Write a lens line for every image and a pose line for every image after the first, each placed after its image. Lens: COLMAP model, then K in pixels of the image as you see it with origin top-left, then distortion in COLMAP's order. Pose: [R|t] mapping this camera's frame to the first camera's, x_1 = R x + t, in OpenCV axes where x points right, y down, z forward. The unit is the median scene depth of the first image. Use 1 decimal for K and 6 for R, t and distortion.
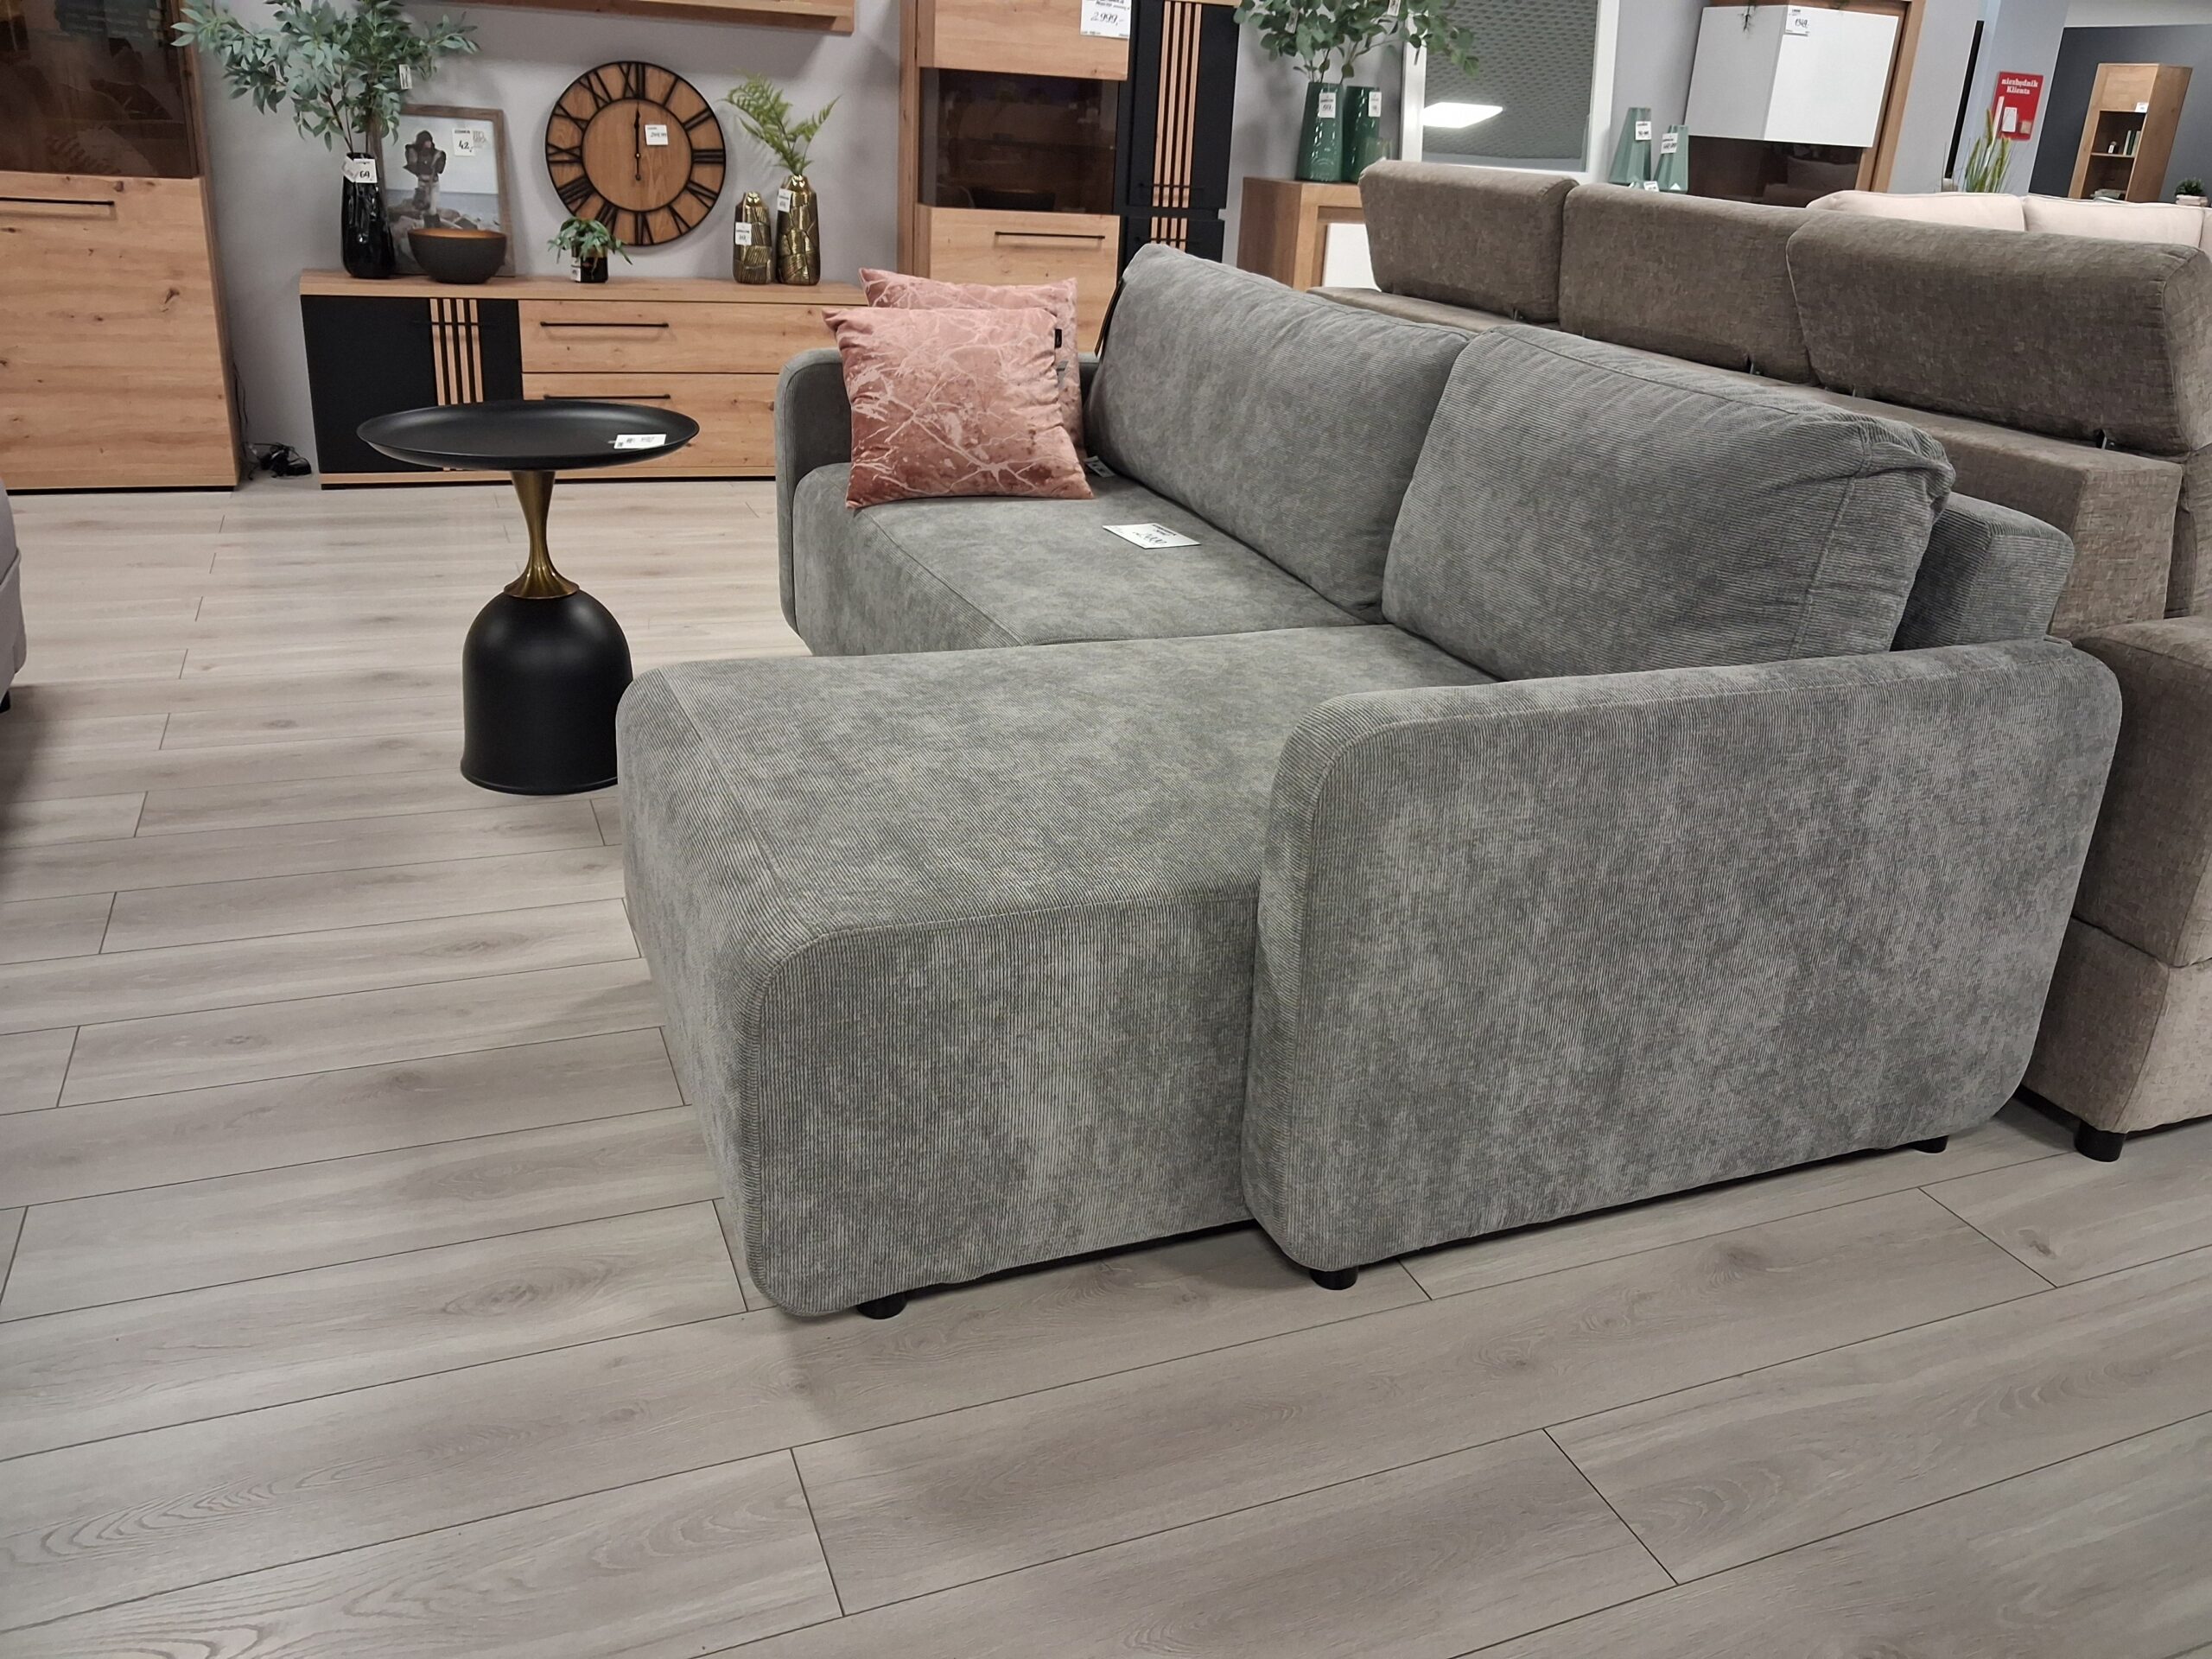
lens RADIAL K [[1715.0, 0, 1068.5], [0, 1715.0, 805.3], [0, 0, 1]] dist [0.063554, -0.103137]
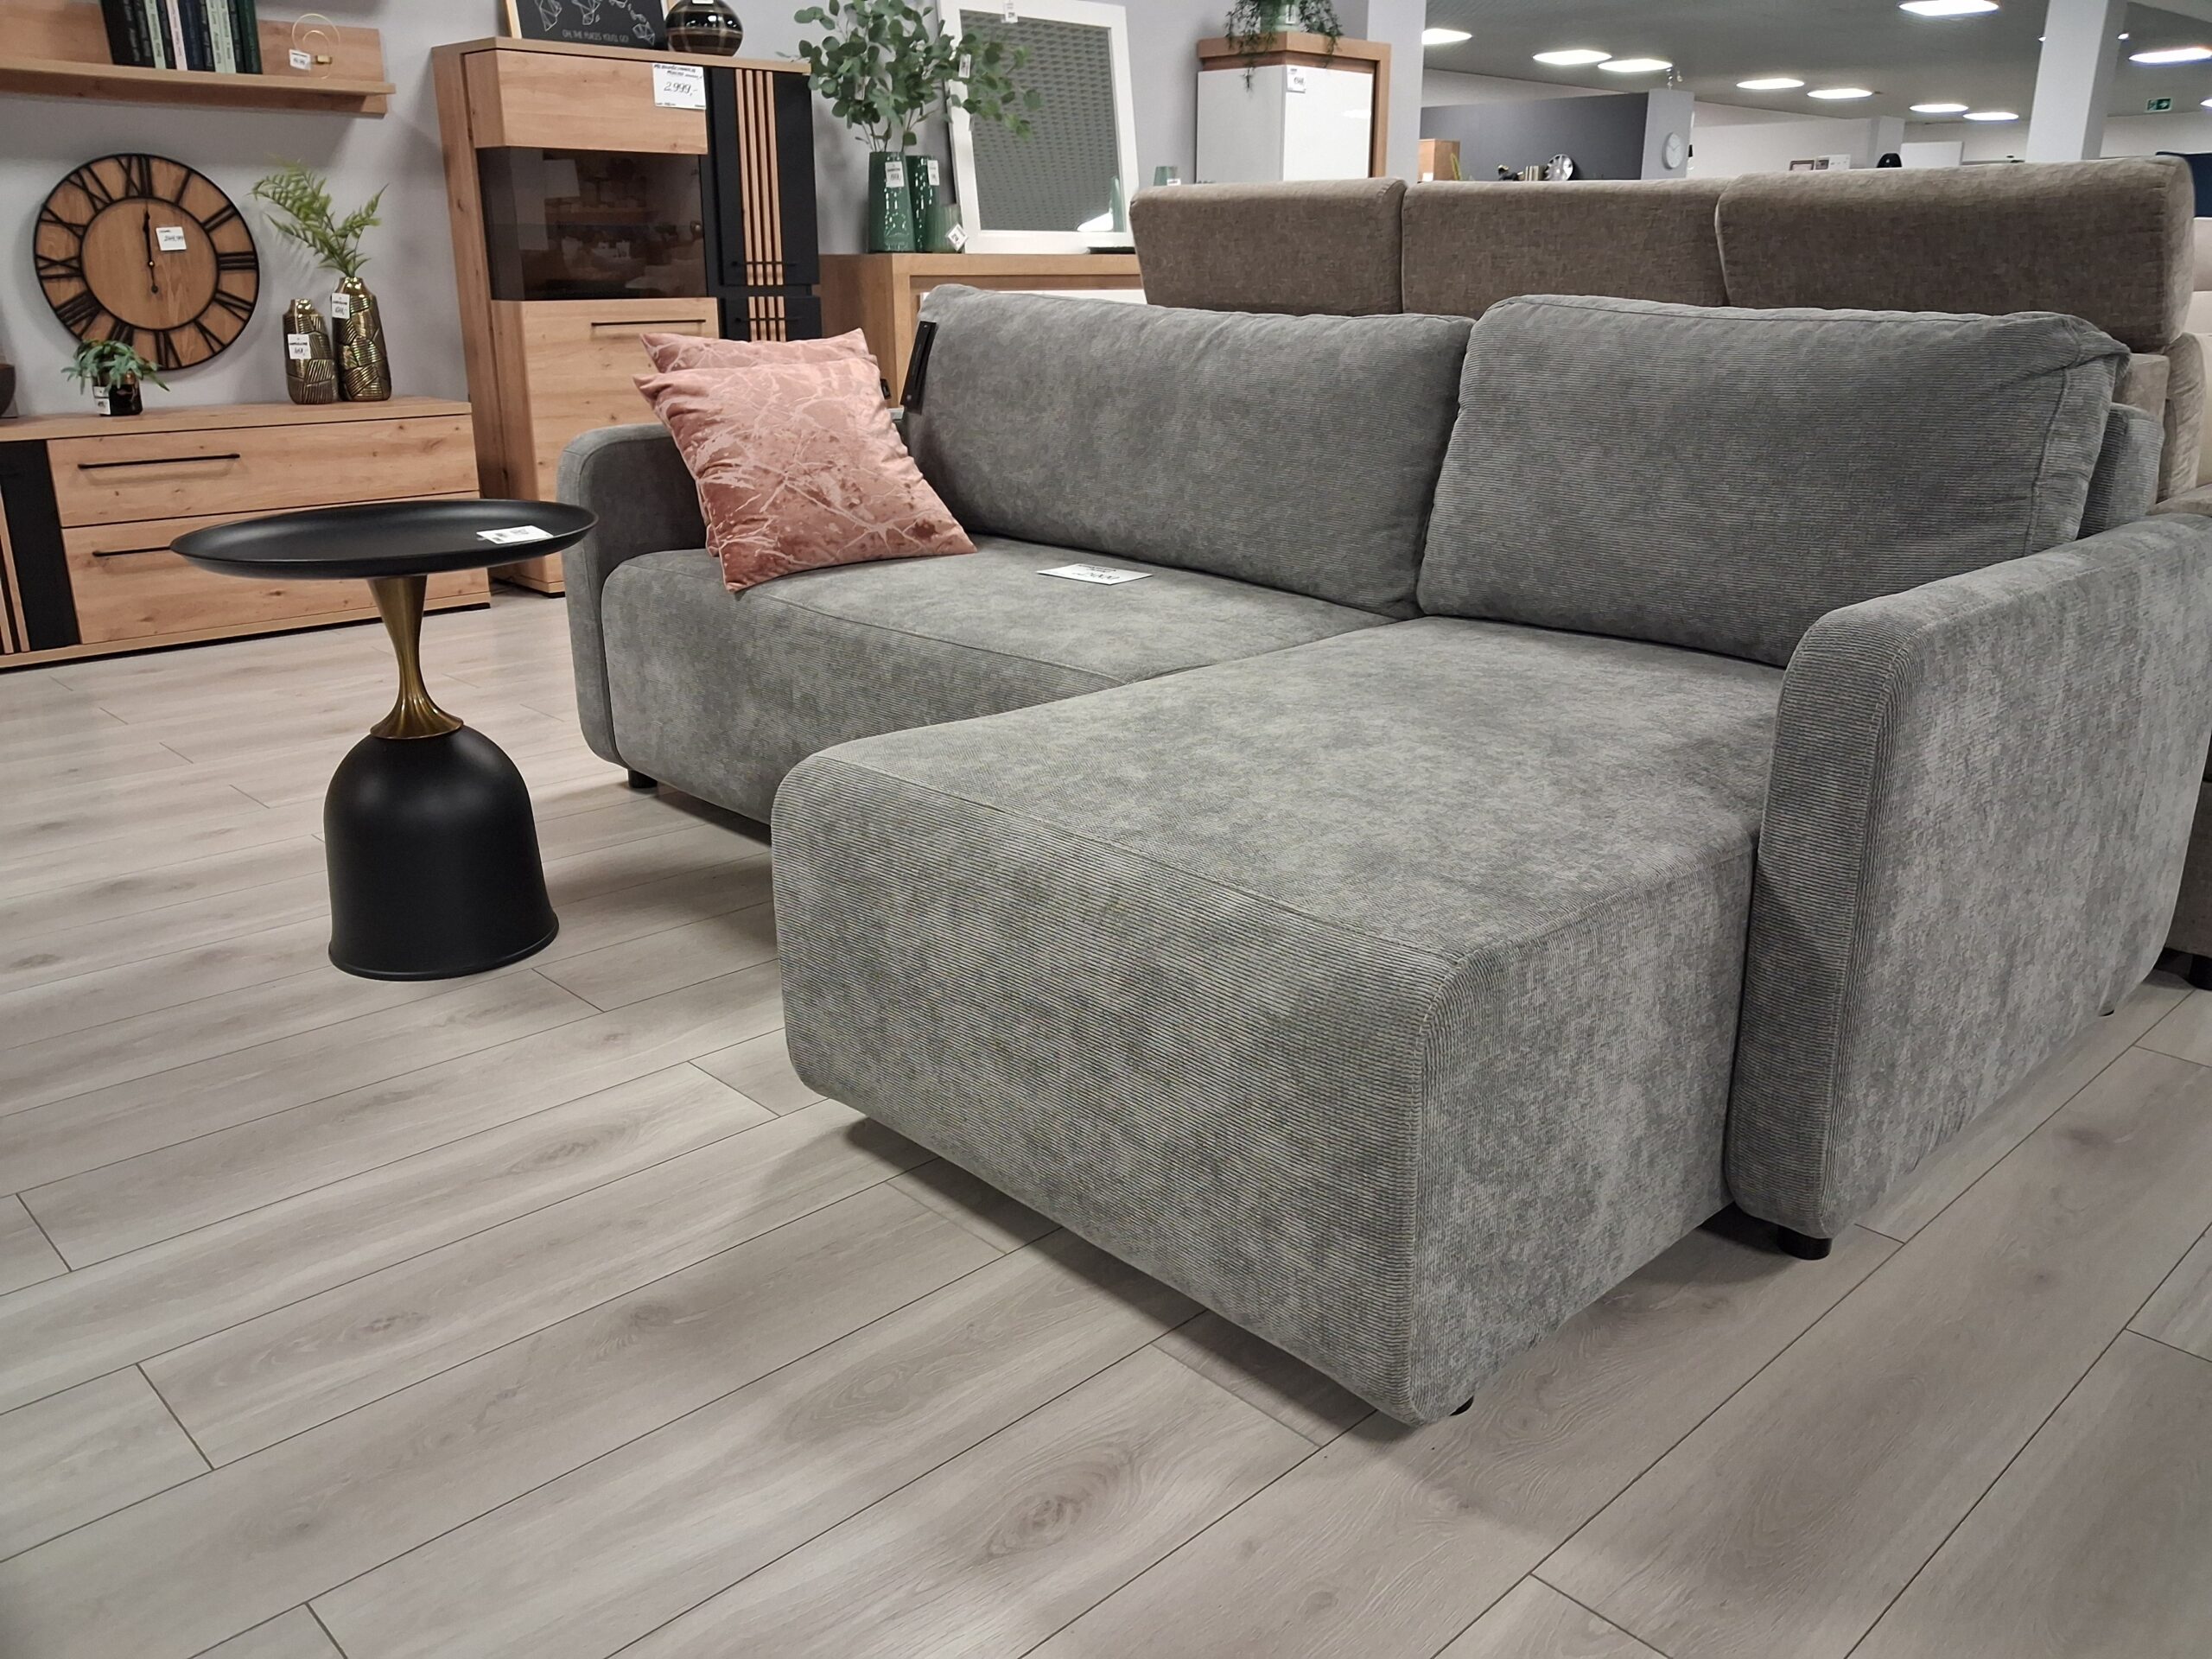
lens RADIAL K [[1755.9, 0, 1065.1], [0, 1755.9, 835.7], [0, 0, 1]] dist [0.079327, -0.150876]
pose [[0.932585, -0.166960, 0.320015, -0.295135], [0.183722, 0.982716, -0.022691, 0.000145], [-0.310696, 0.079955, 0.947141, 0.119814]]
